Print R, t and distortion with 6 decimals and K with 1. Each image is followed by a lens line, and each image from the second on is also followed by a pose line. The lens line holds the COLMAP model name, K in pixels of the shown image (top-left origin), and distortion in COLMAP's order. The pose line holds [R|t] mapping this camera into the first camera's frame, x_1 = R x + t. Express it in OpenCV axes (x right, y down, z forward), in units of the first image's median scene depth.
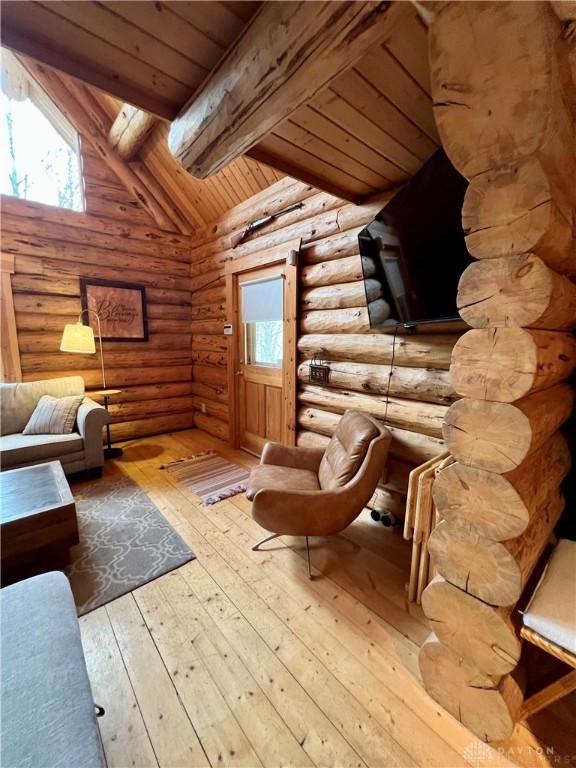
lens RADIAL K [[308.1, 0, 290.5], [0, 308.1, 384.0], [0, 0, 1]] dist [-0.002981, 0.000679]
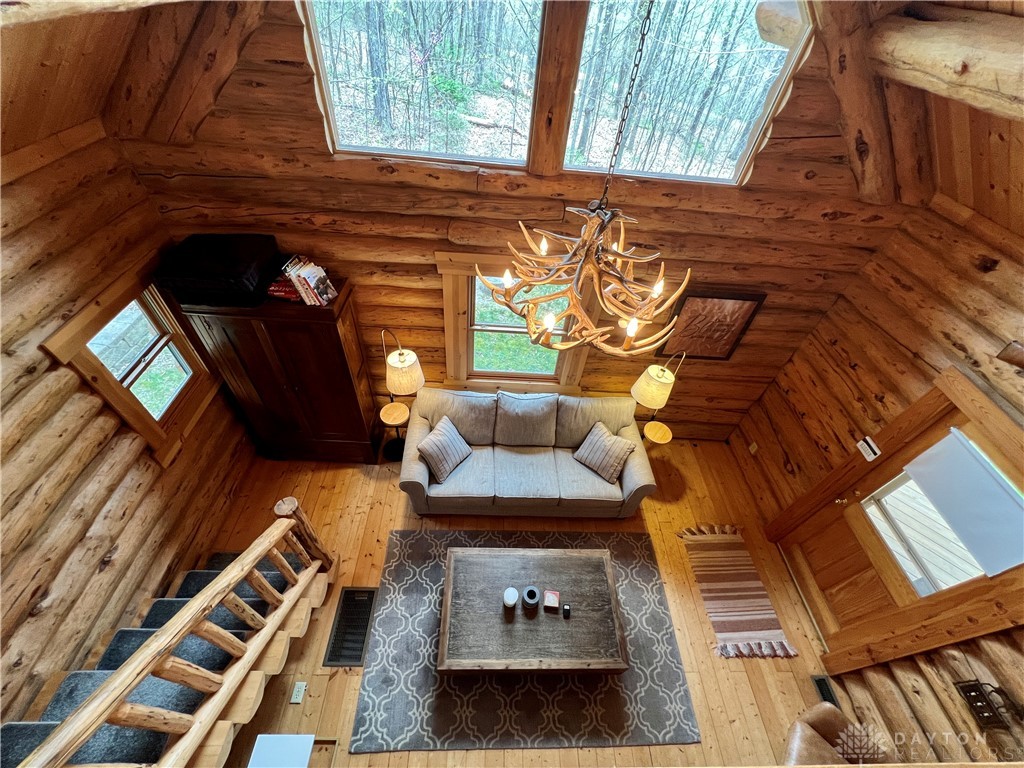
lens RADIAL K [[410.7, 0, 515.6], [0, 410.7, 385.0], [0, 0, 1]] dist [-0.002981, 0.000679]
pose [[0.759099, 0.507993, -0.407076, -0.611076], [-0.170115, 0.758404, 0.629193, -0.871126], [0.628354, -0.408370, 0.662122, 0.083579]]
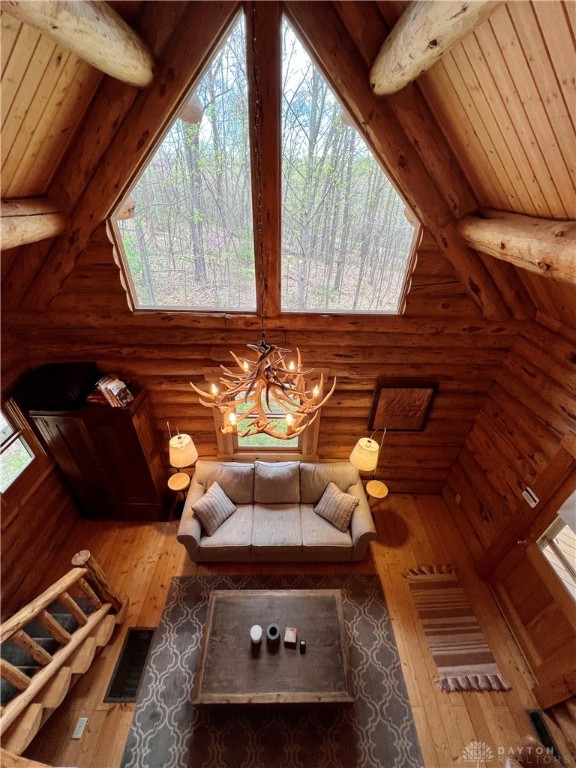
lens RADIAL K [[308.1, 0, 291.2], [0, 308.1, 385.5], [0, 0, 1]] dist [-0.002981, 0.000679]
pose [[0.757059, 0.373338, -0.536171, -0.458104], [-0.109270, 0.881447, 0.459468, -0.946086], [0.644144, -0.289257, 0.708103, 0.162017]]
